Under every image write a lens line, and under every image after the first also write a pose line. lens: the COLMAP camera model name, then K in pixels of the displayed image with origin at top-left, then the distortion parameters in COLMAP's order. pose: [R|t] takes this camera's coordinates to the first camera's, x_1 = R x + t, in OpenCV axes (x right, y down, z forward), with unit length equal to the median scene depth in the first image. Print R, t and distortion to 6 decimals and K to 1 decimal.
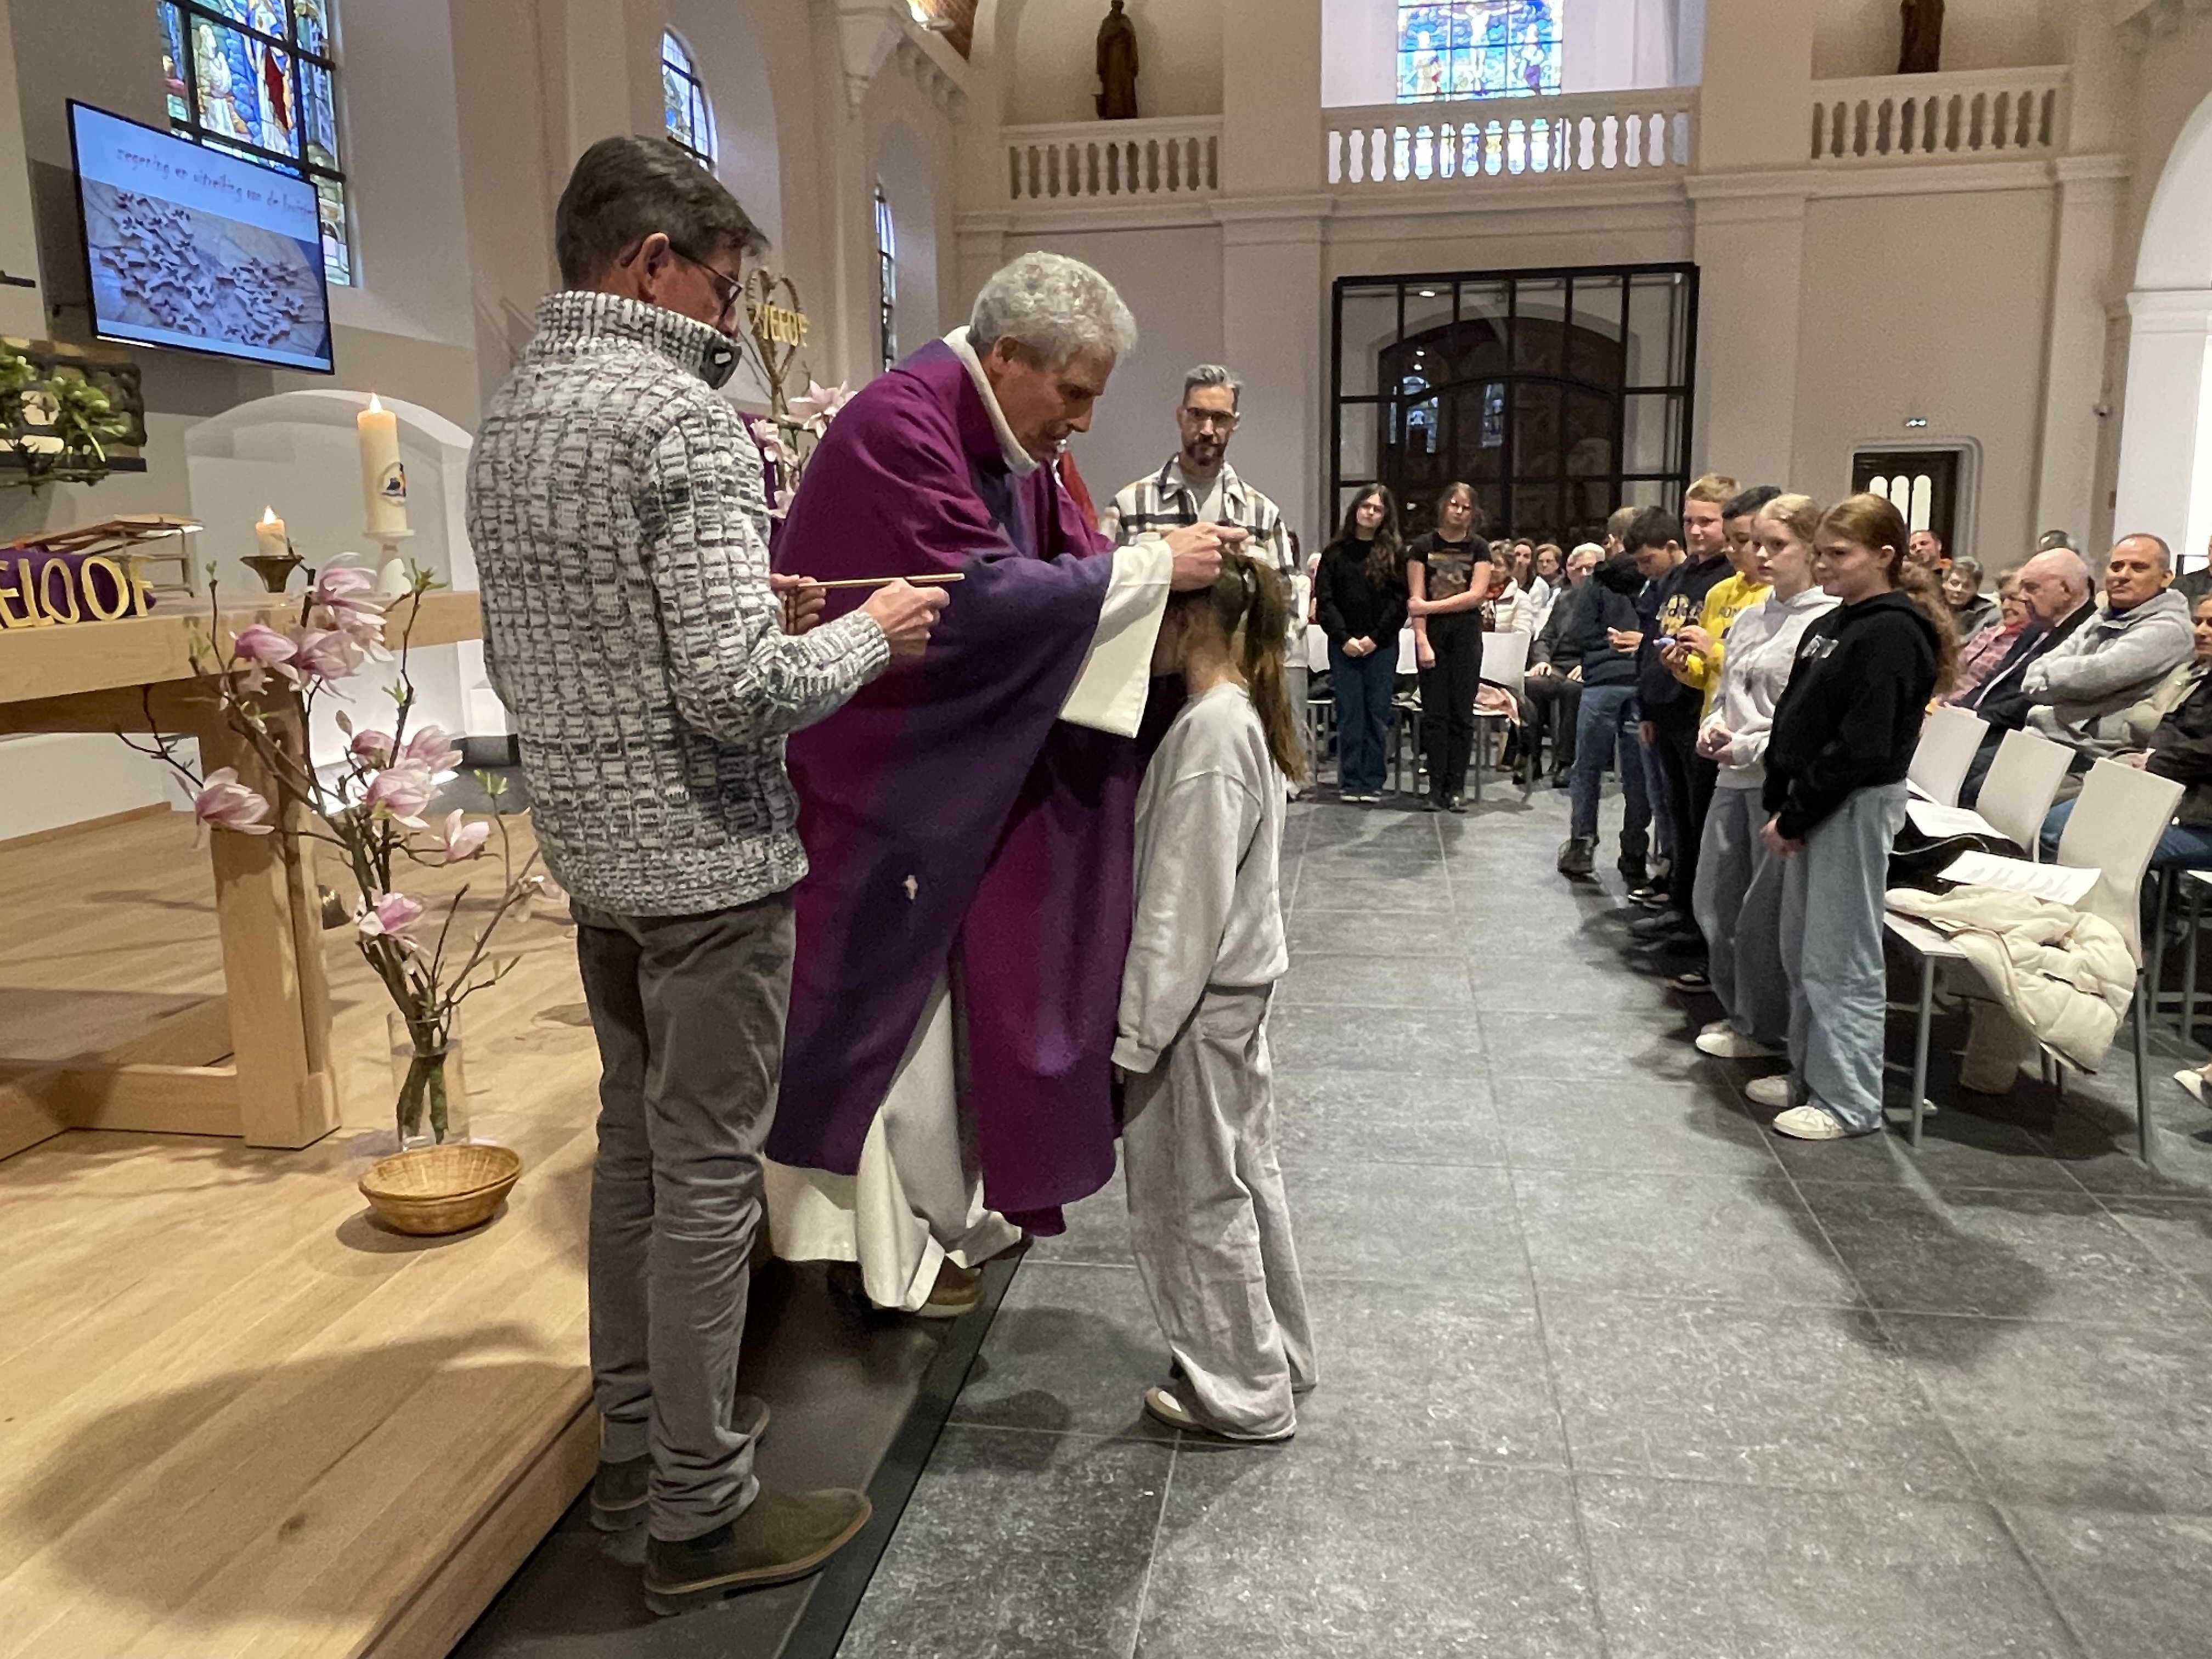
lens RADIAL K [[1608.6, 0, 1101.1], [0, 1608.6, 823.4], [0, 0, 1]] dist [-0.002211, -0.003311]
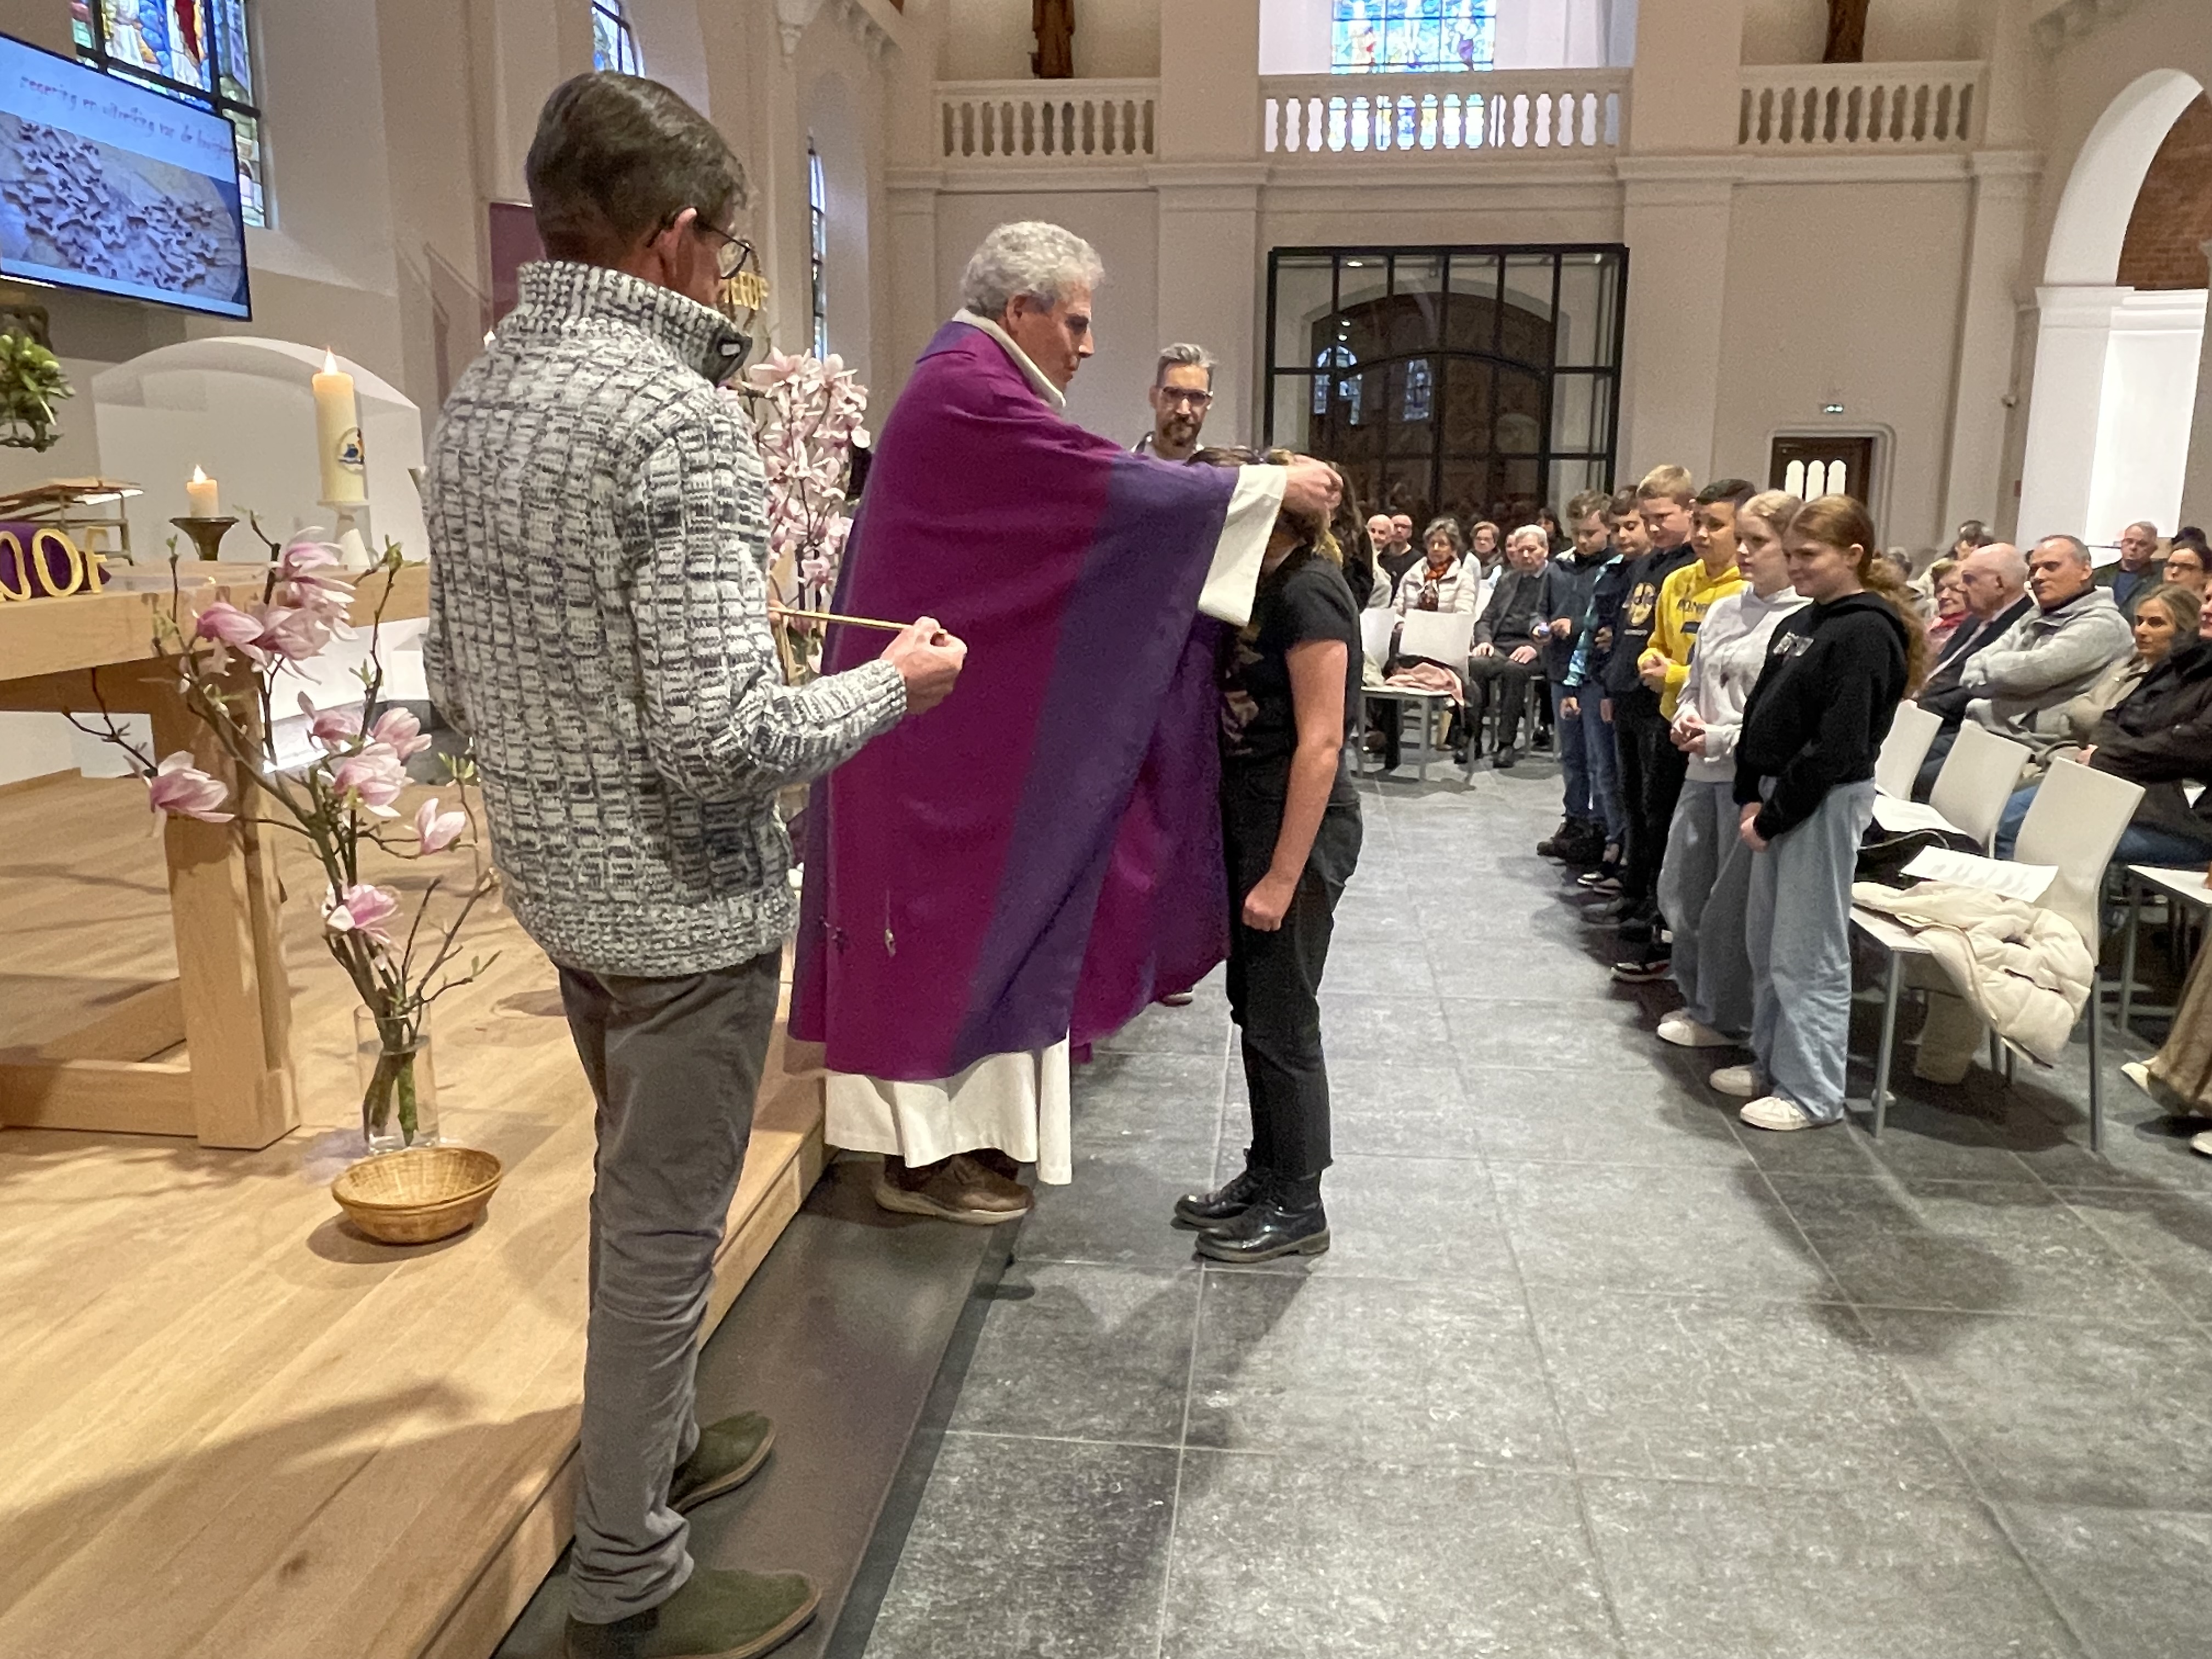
lens RADIAL K [[1606.7, 0, 1108.3], [0, 1606.7, 821.8], [0, 0, 1]] dist [-0.003375, -0.001908]
pose [[0.998122, 0.010110, 0.060425, -0.023301], [-0.011455, 0.999693, 0.021954, -0.008395], [-0.060185, -0.022605, 0.997931, 0.009221]]
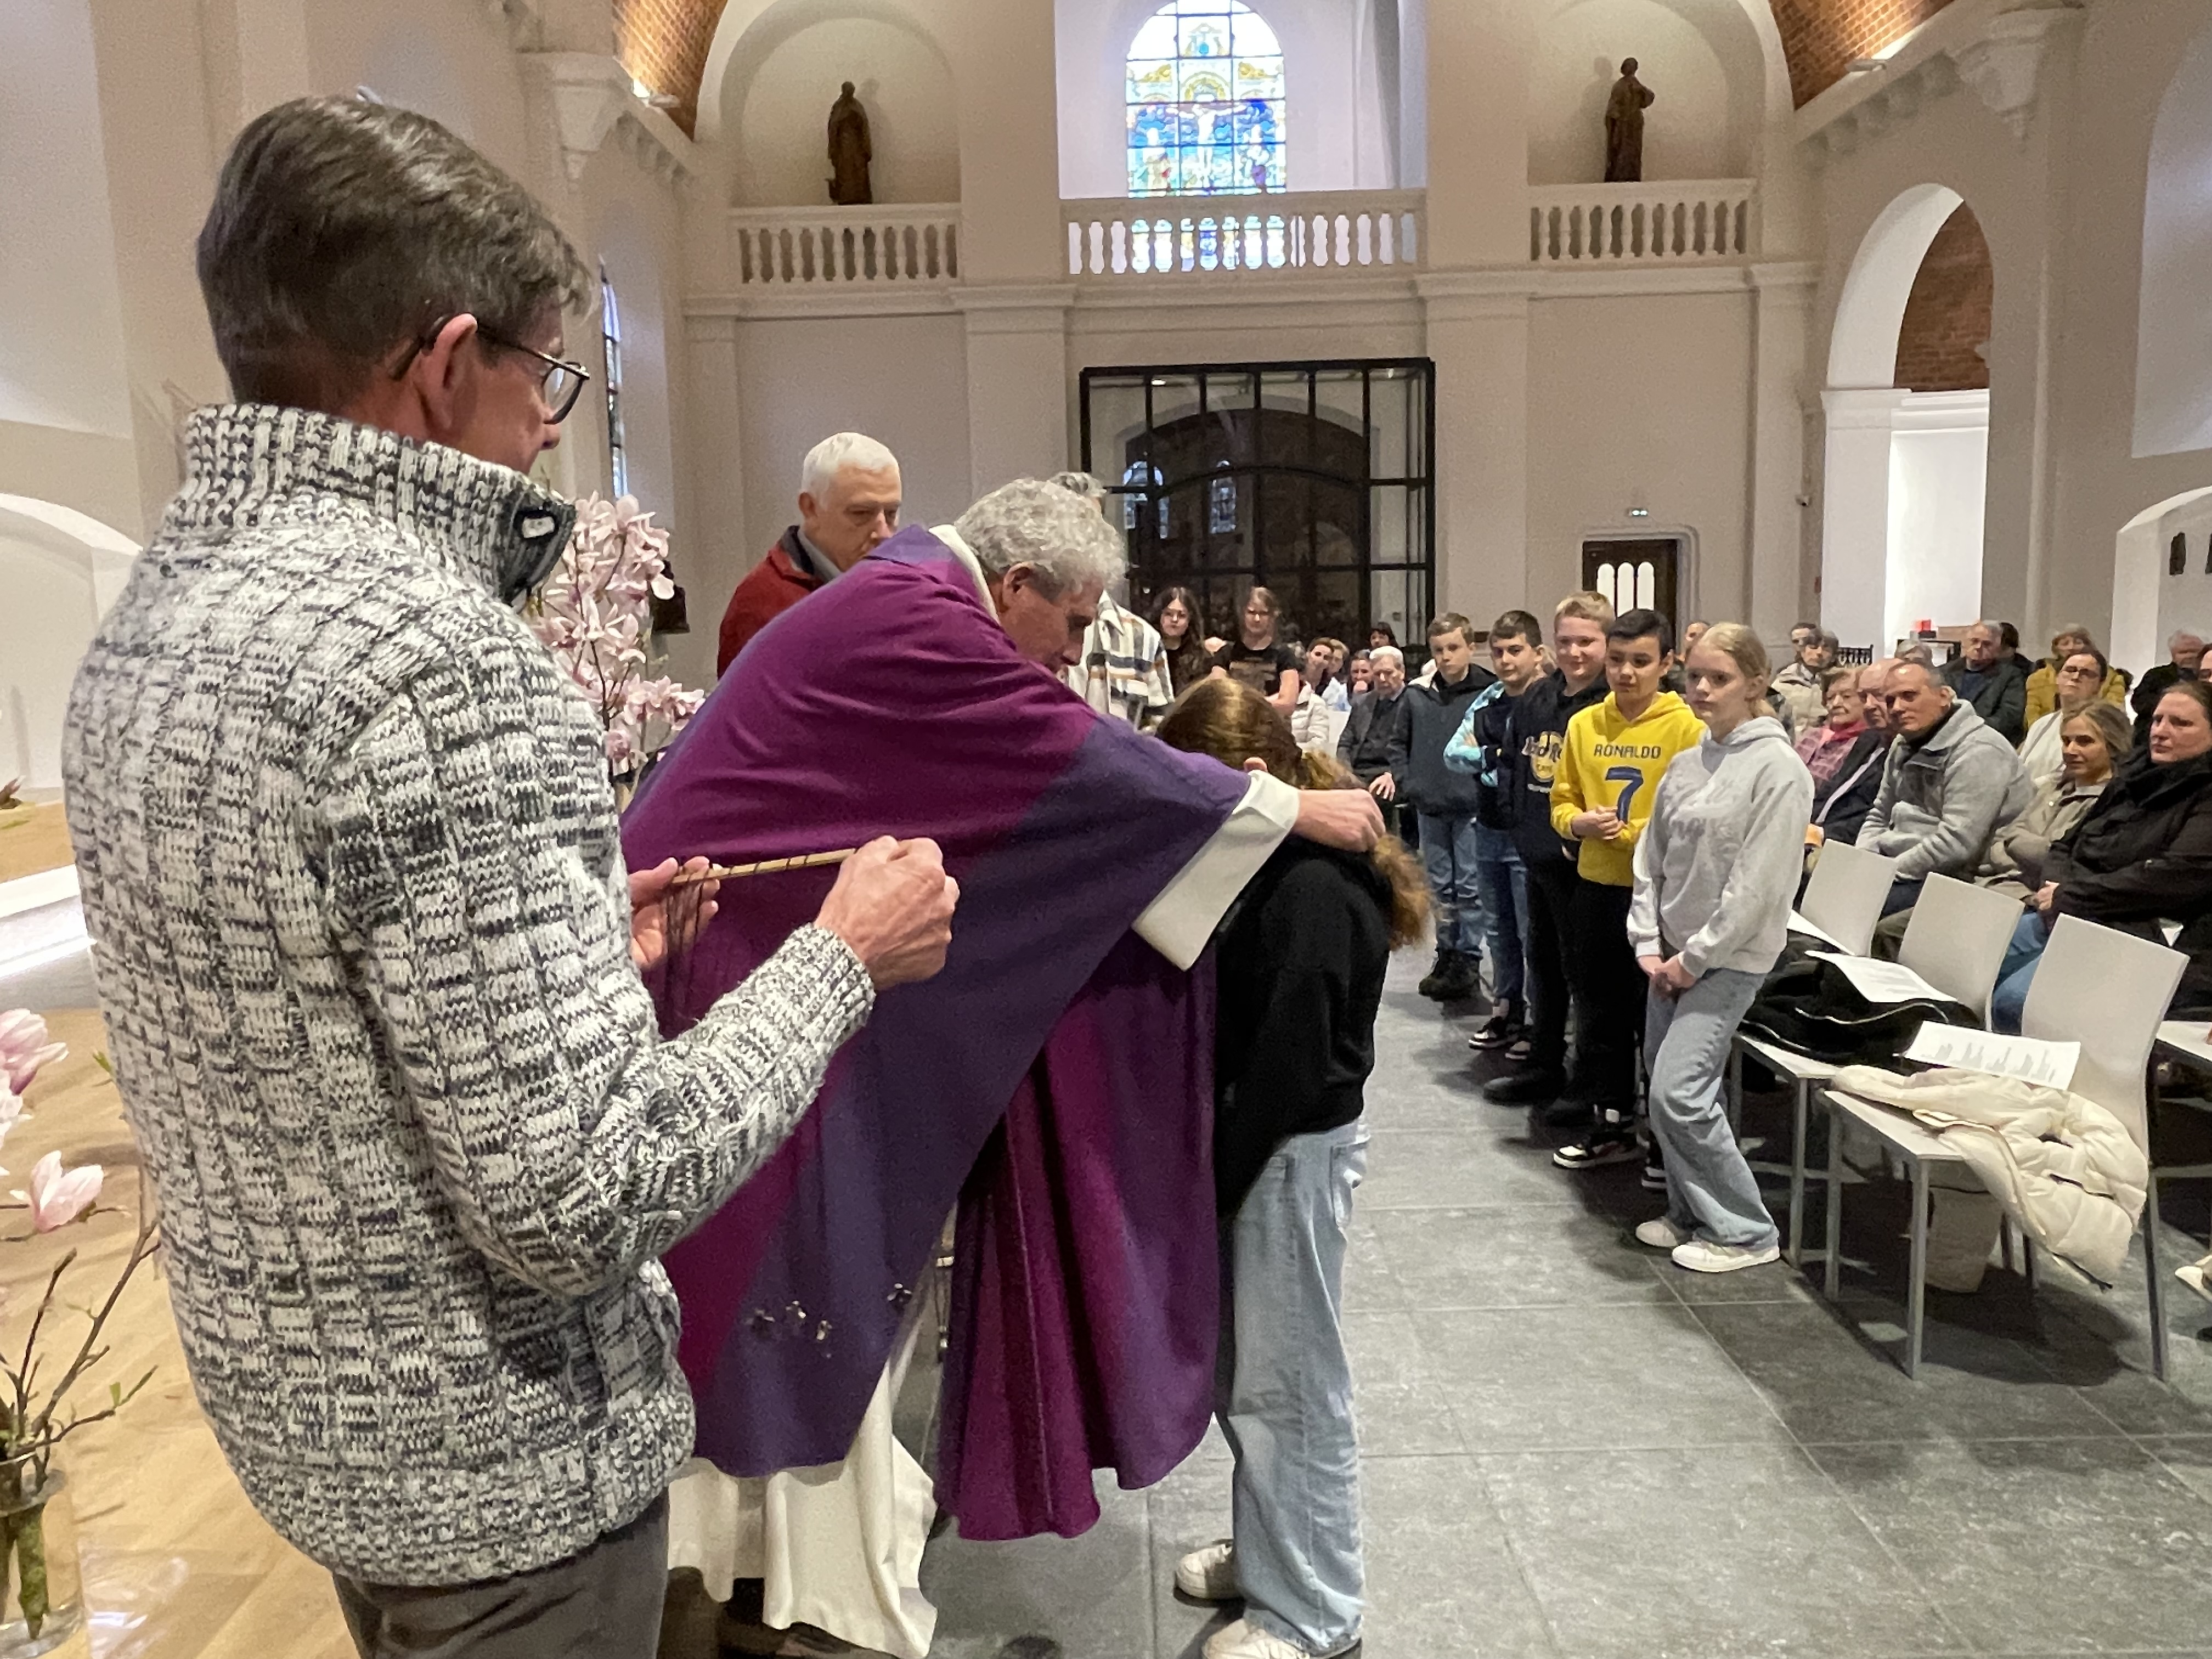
lens RADIAL K [[1583.7, 0, 1077.4], [0, 1583.7, 818.0], [0, 0, 1]] dist [-0.000938, -0.003191]
pose [[0.987522, -0.031382, 0.154324, -0.031074], [0.038763, 0.998232, -0.045054, -0.041685], [-0.152638, 0.050474, 0.986992, 0.114040]]
